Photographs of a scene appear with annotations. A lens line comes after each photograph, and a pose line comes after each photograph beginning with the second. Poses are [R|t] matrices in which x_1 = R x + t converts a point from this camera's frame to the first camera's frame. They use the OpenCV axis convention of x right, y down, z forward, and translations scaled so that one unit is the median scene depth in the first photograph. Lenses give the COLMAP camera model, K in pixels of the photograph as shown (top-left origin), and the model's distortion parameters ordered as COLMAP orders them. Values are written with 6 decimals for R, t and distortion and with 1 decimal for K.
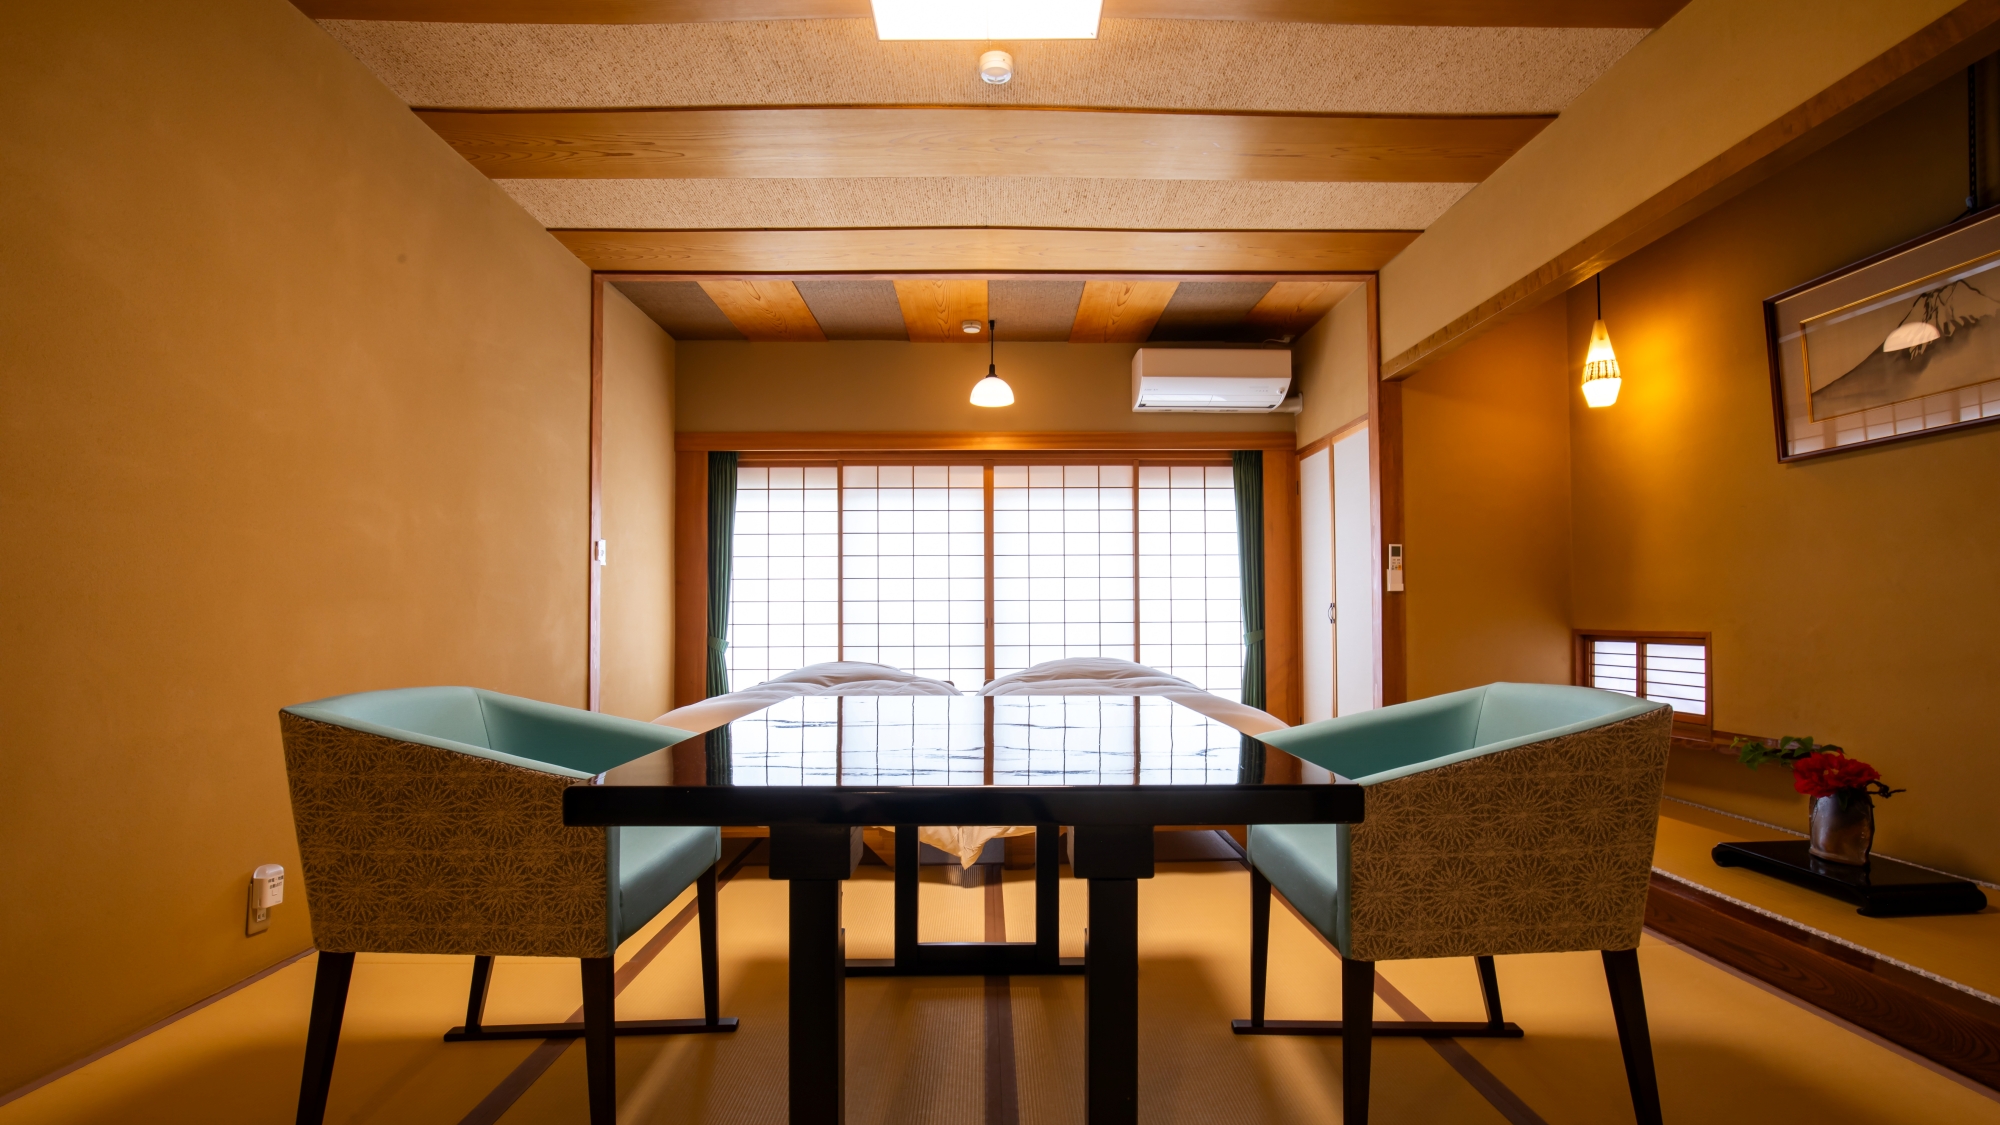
lens RADIAL K [[903.1, 0, 996.9], [0, 903.1, 572.5], [0, 0, 1]] dist [-0.025958, -0.000233]
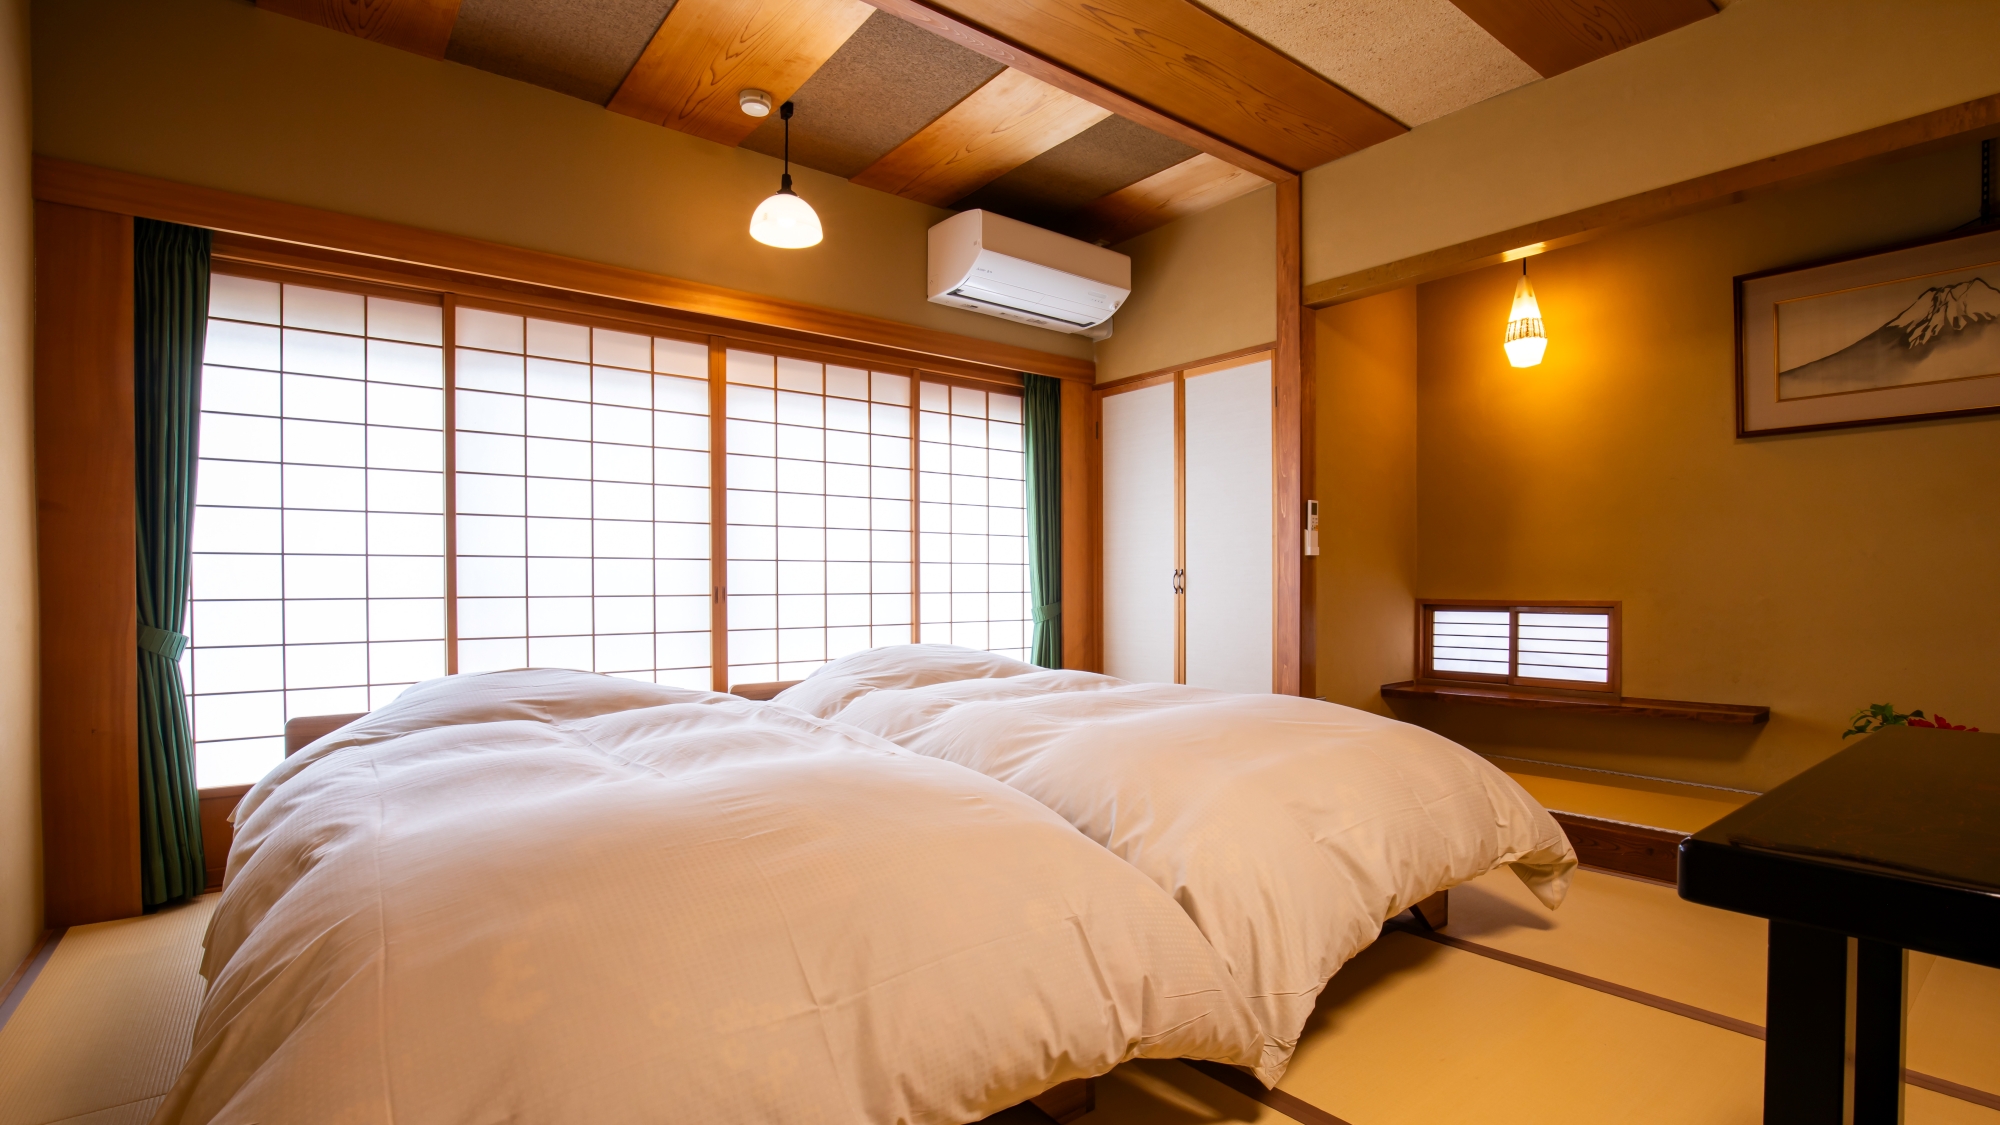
lens RADIAL K [[903.1, 0, 956.7], [0, 903.1, 582.6], [0, 0, 1]] dist [-0.025958, -0.000233]
pose [[0.800018, 0.003179, 0.599968, -0.269378], [-0.029811, 0.998961, 0.034459, 0.021634], [-0.599235, -0.045453, 0.799282, 0.414083]]
